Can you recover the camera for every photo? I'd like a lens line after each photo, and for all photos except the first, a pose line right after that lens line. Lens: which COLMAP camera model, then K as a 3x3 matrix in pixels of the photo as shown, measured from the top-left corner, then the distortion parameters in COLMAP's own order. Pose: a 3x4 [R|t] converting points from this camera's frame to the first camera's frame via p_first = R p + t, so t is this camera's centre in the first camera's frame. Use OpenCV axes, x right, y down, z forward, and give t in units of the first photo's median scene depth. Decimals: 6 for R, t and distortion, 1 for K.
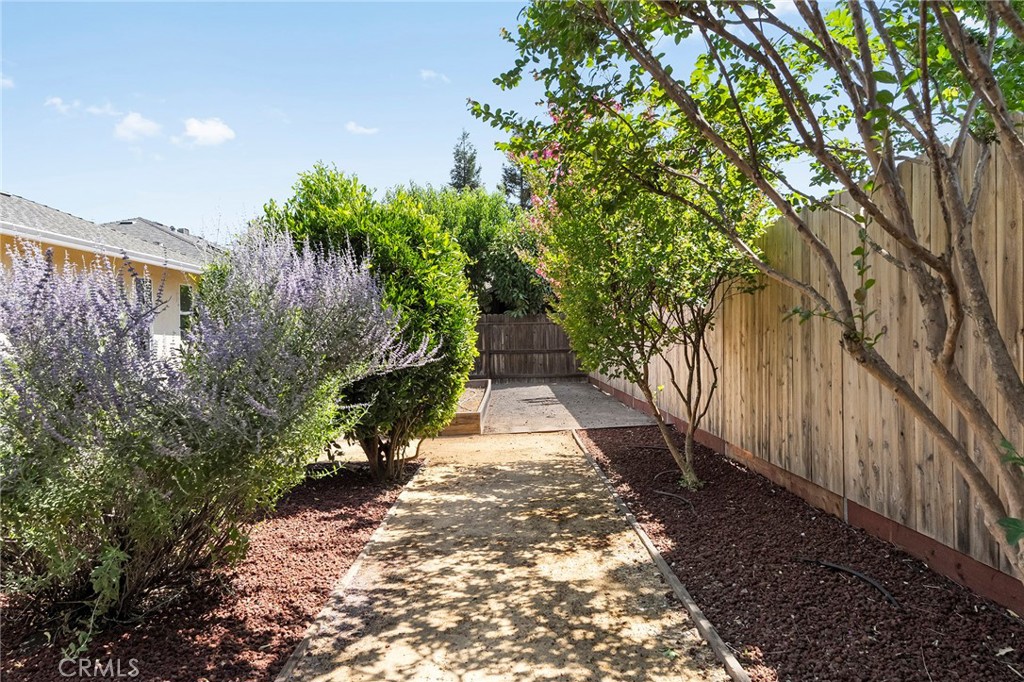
lens RADIAL K [[637.3, 0, 512.0], [0, 637.3, 338.2], [0, 0, 1]] dist [-0.000338, 0.002384]
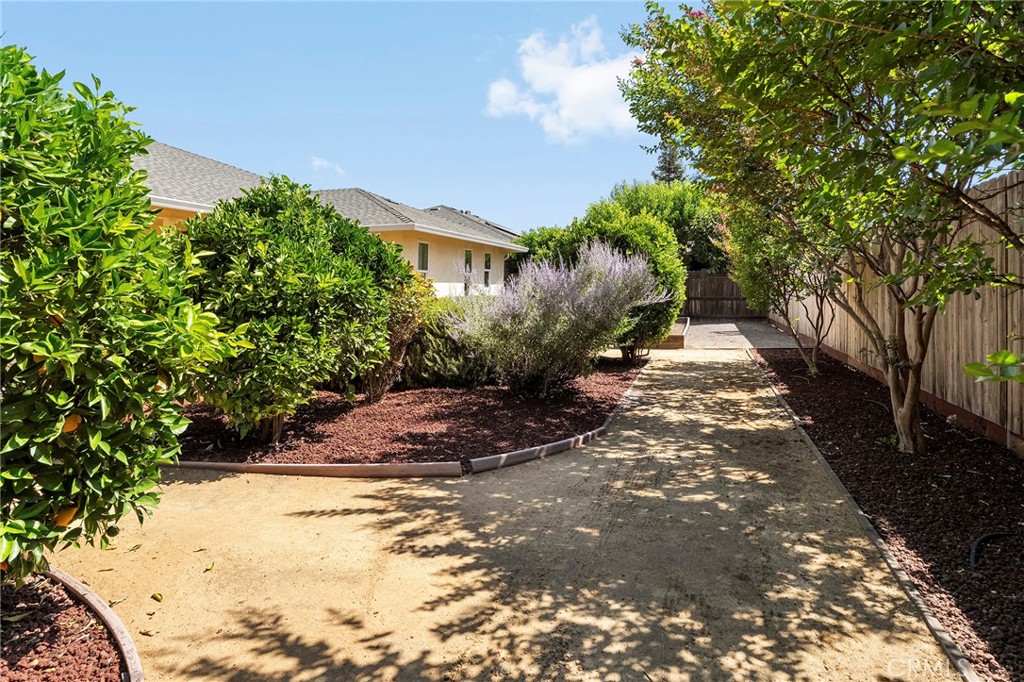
lens RADIAL K [[549.6, 0, 478.8], [0, 549.6, 304.0], [0, 0, 1]] dist [0.001489, -0.000659]
pose [[0.923928, 0.023550, -0.381840, -0.000995], [-0.010859, 0.999316, 0.035357, -0.007895], [0.382412, -0.028521, 0.923552, -0.690805]]
